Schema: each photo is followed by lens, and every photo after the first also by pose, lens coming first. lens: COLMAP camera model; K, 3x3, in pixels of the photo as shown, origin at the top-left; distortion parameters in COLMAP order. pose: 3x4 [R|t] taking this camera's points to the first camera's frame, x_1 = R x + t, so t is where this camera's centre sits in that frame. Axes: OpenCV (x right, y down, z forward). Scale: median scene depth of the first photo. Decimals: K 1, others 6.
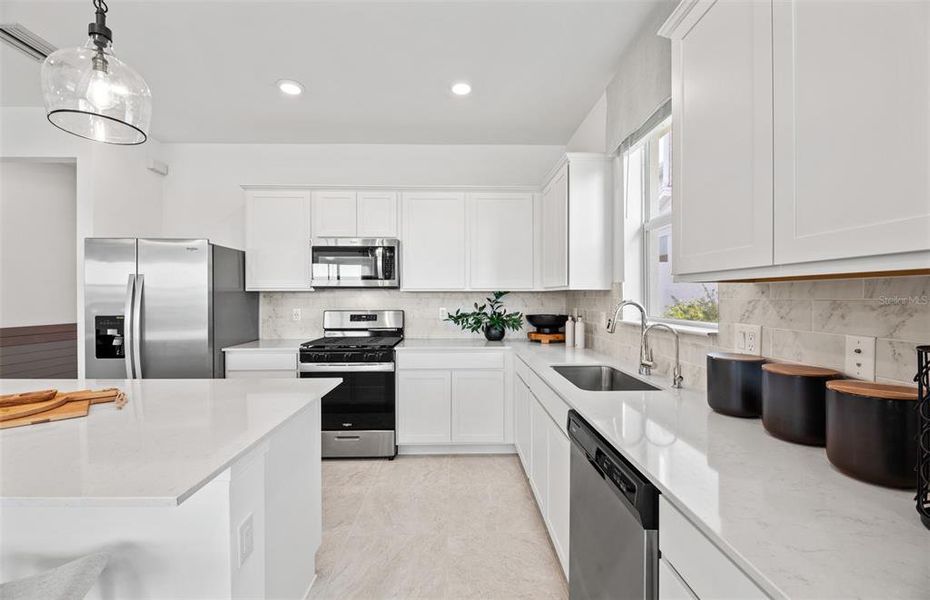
lens RADIAL K [[386.1, 0, 465.6], [0, 386.1, 295.1], [0, 0, 1]] dist [0.000213, 0.000034]
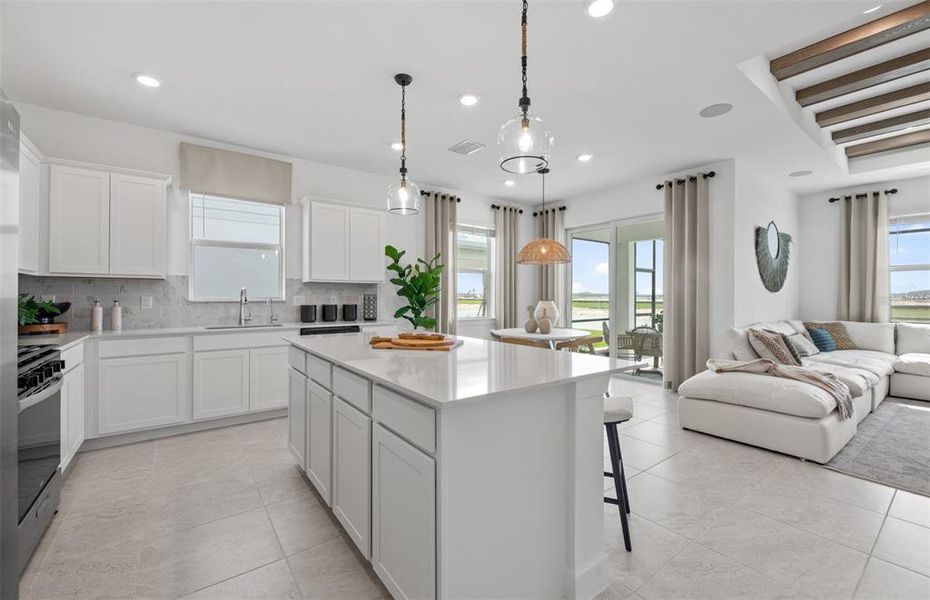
lens RADIAL K [[386.1, 0, 465.6], [0, 386.1, 295.1], [0, 0, 1]] dist [0.000213, 0.000034]
pose [[-0.581993, -0.000888, 0.813193, -1.456095], [0.001301, 0.999997, 0.002023, 0.035632], [-0.813192, 0.002235, -0.581991, 0.970360]]
